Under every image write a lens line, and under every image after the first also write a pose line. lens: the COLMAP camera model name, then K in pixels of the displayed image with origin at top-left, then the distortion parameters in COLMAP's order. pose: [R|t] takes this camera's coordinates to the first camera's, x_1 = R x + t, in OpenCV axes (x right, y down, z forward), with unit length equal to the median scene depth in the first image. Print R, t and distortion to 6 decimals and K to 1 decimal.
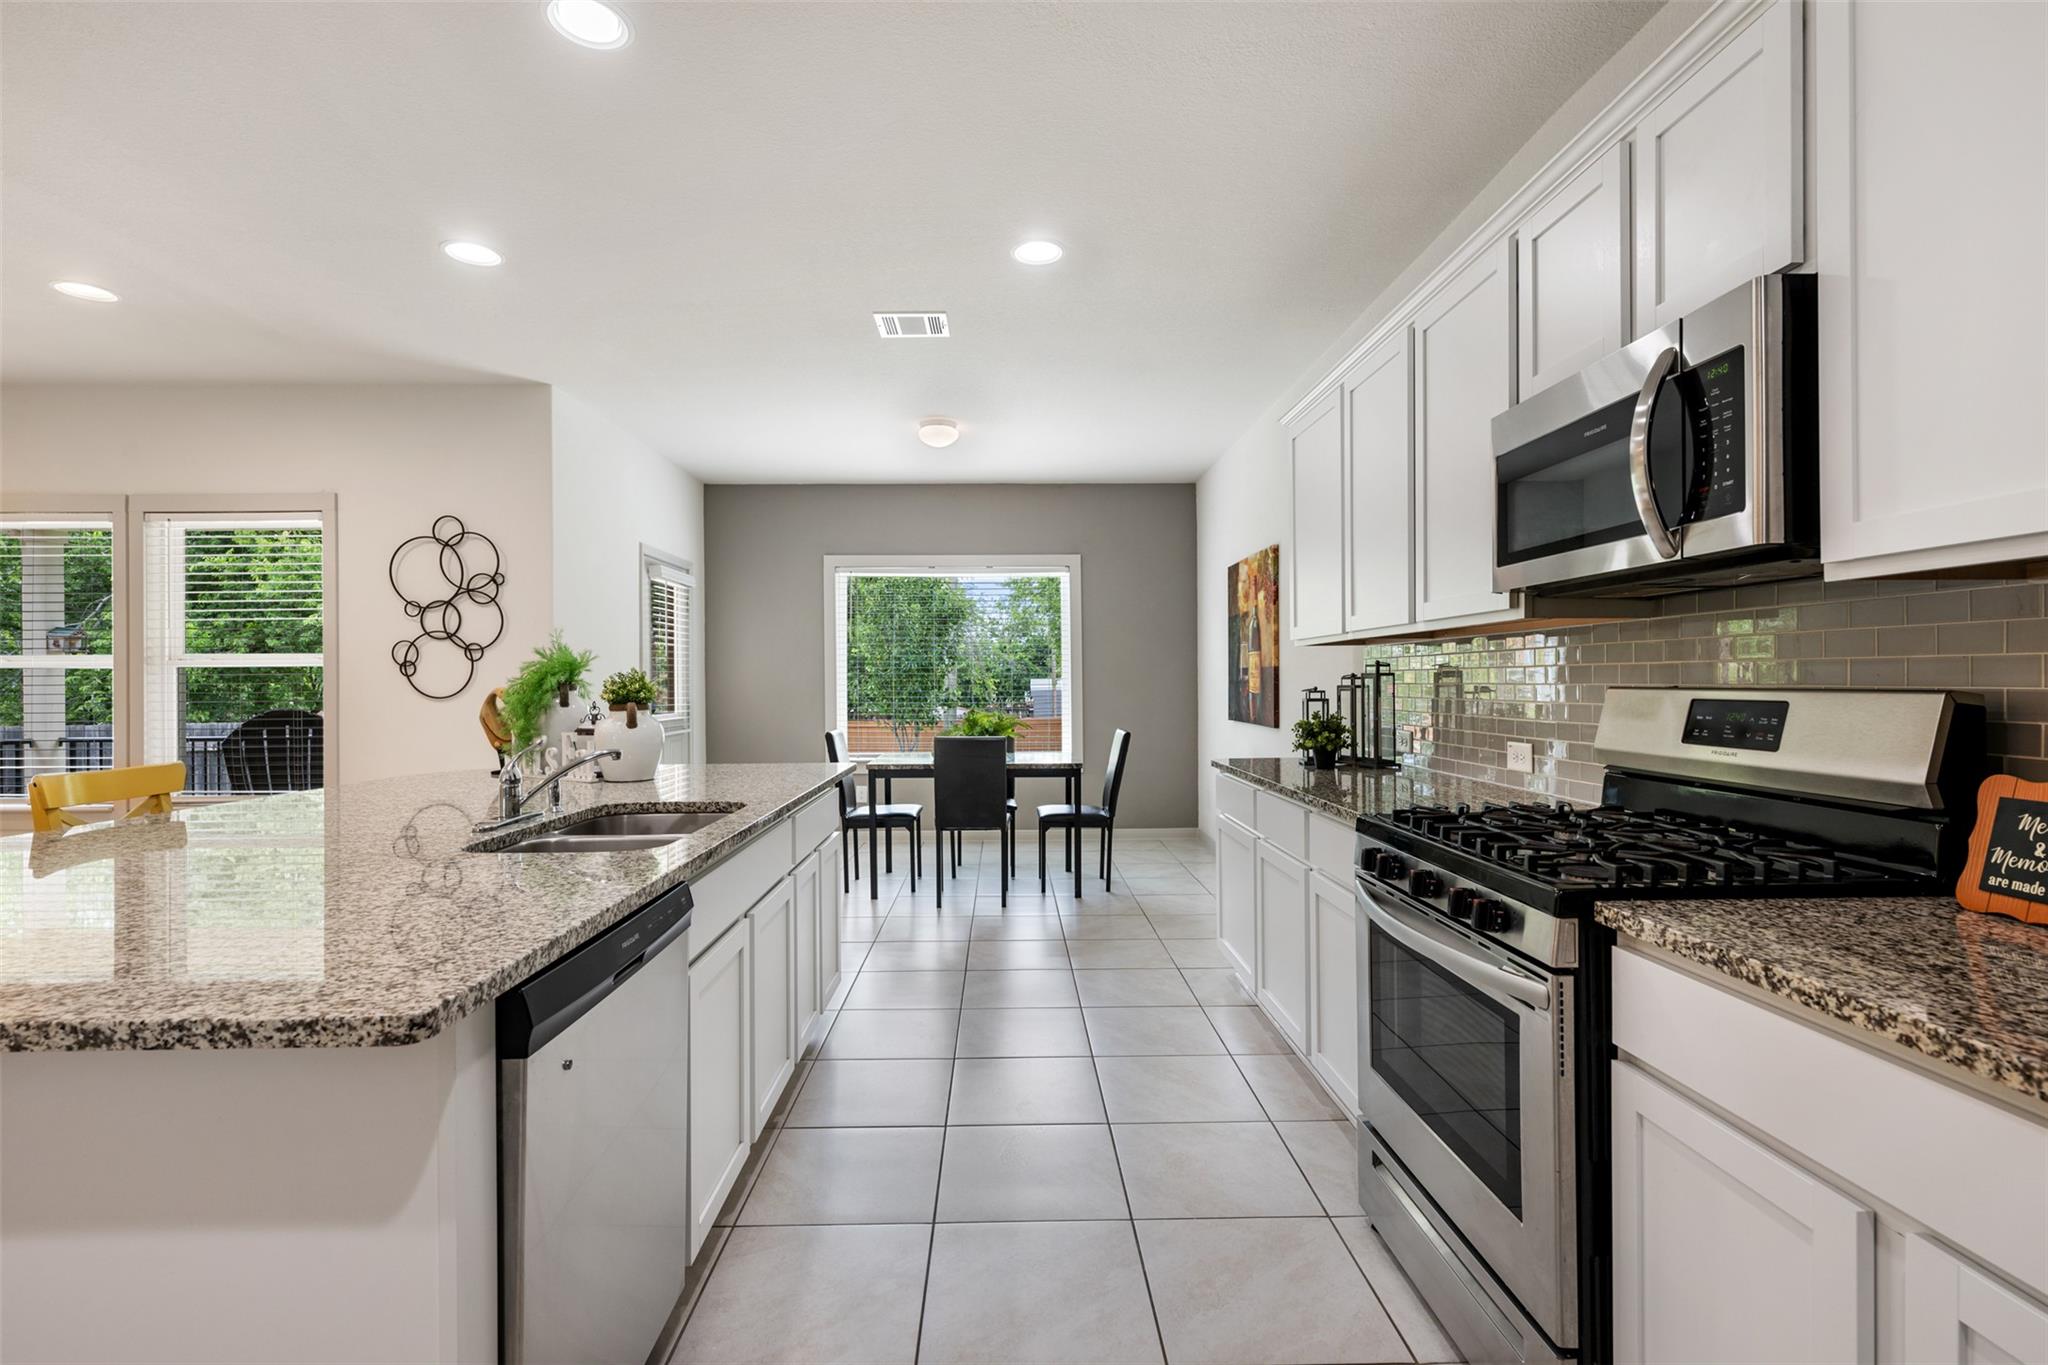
lens RADIAL K [[913.5, 0, 1024.0], [0, 913.5, 682.5], [0, 0, 1]] dist [-0.000804, 0.000018]
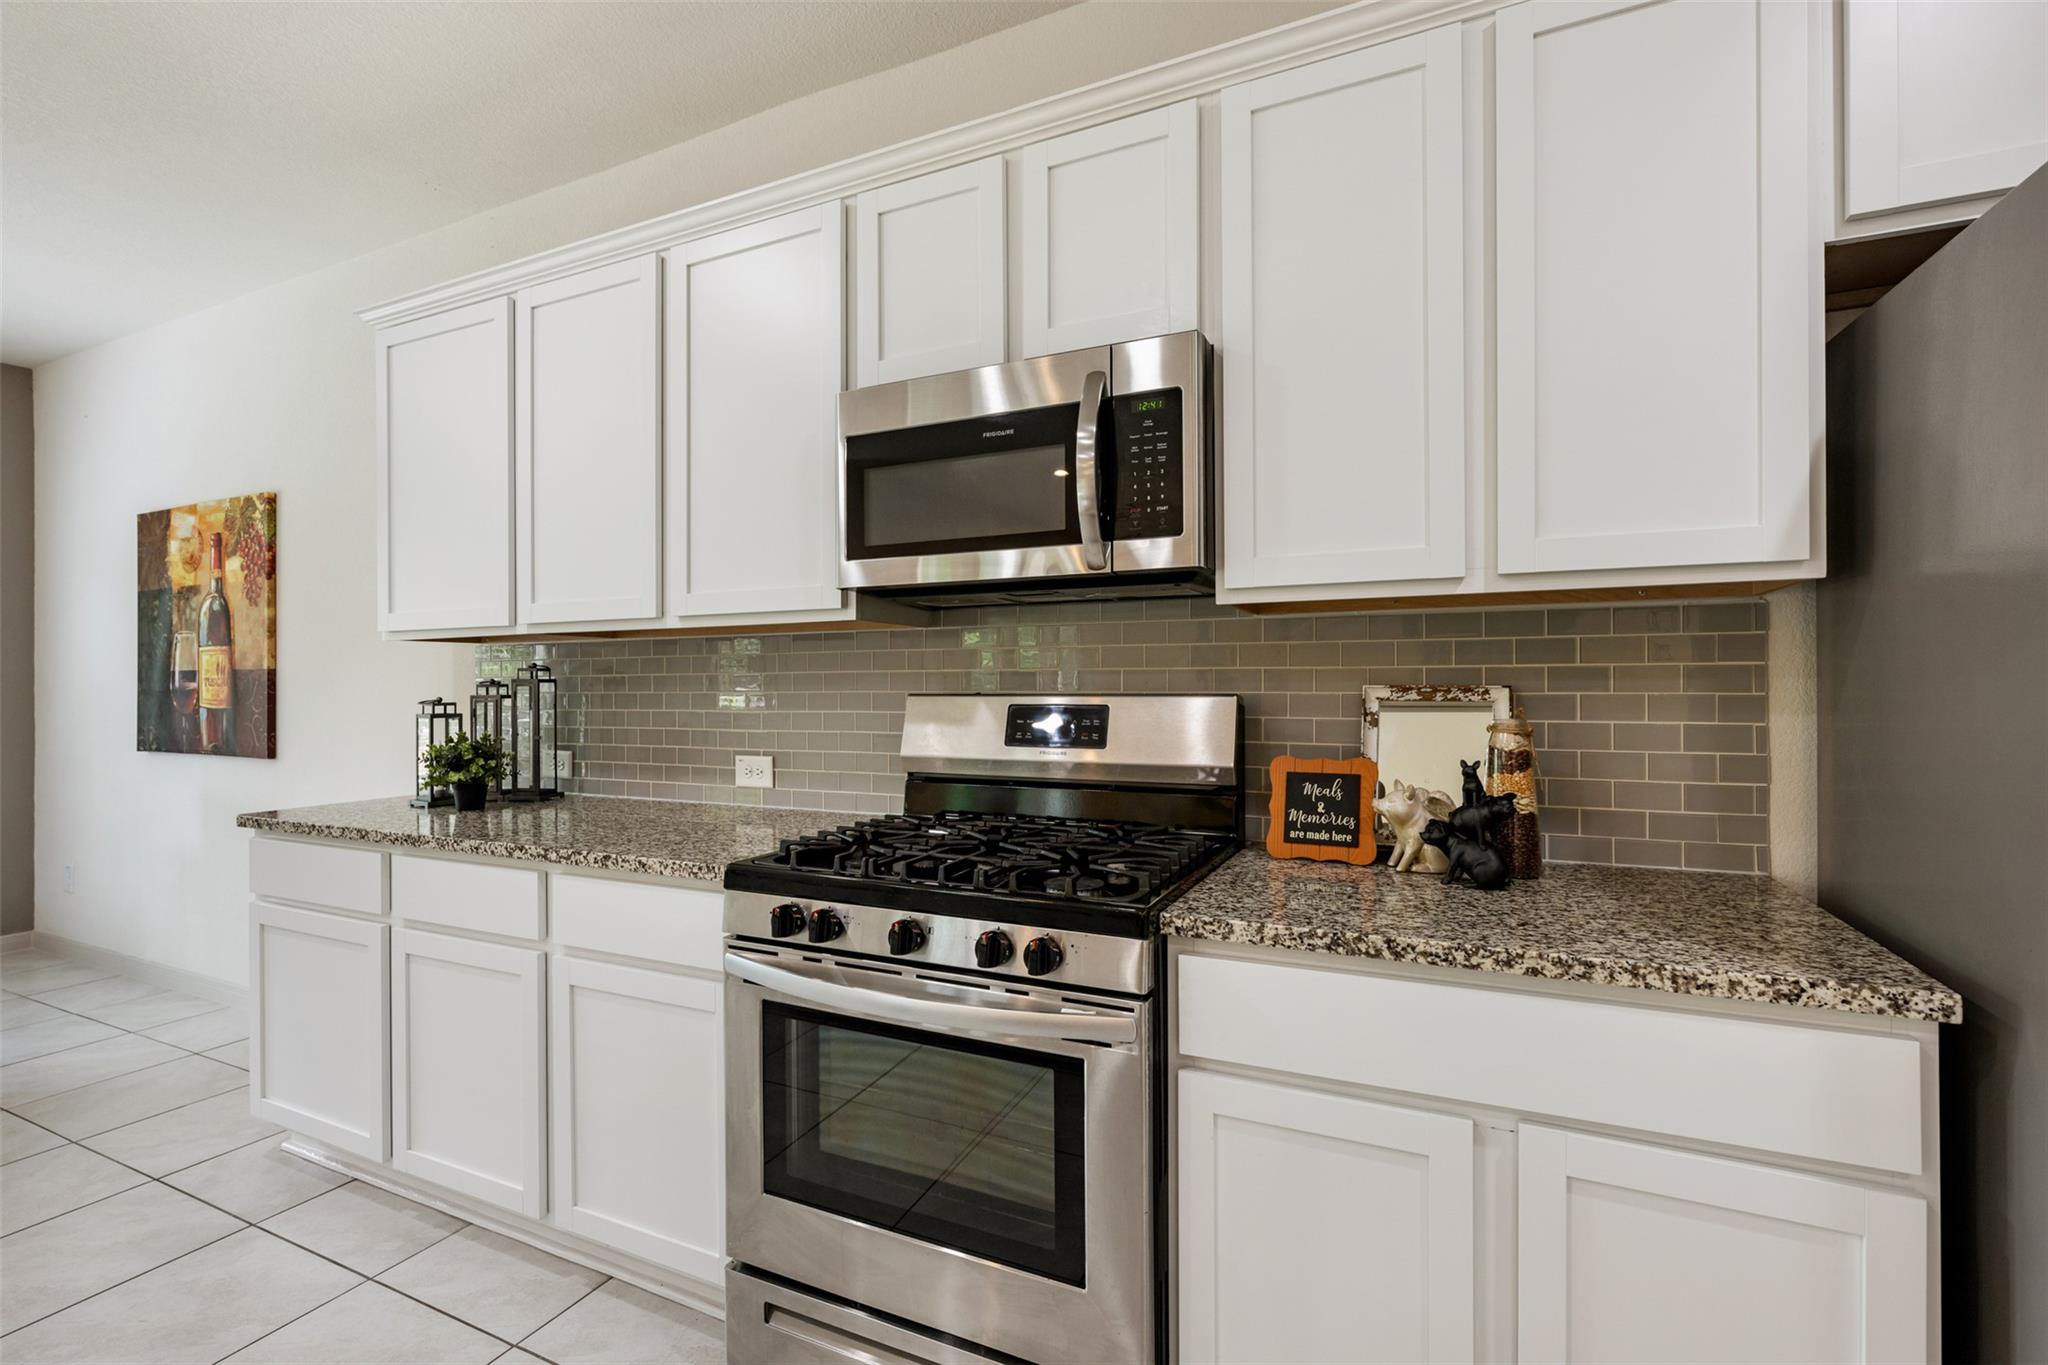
lens RADIAL K [[908.7, 0, 1022.0], [0, 908.7, 683.5], [0, 0, 1]] dist [-0.002018, -0.000039]
pose [[0.448877, 0.006832, 0.893567, -0.088471], [0.002721, 0.999956, -0.009012, 0.001105], [-0.893589, 0.006476, 0.448839, 0.202429]]
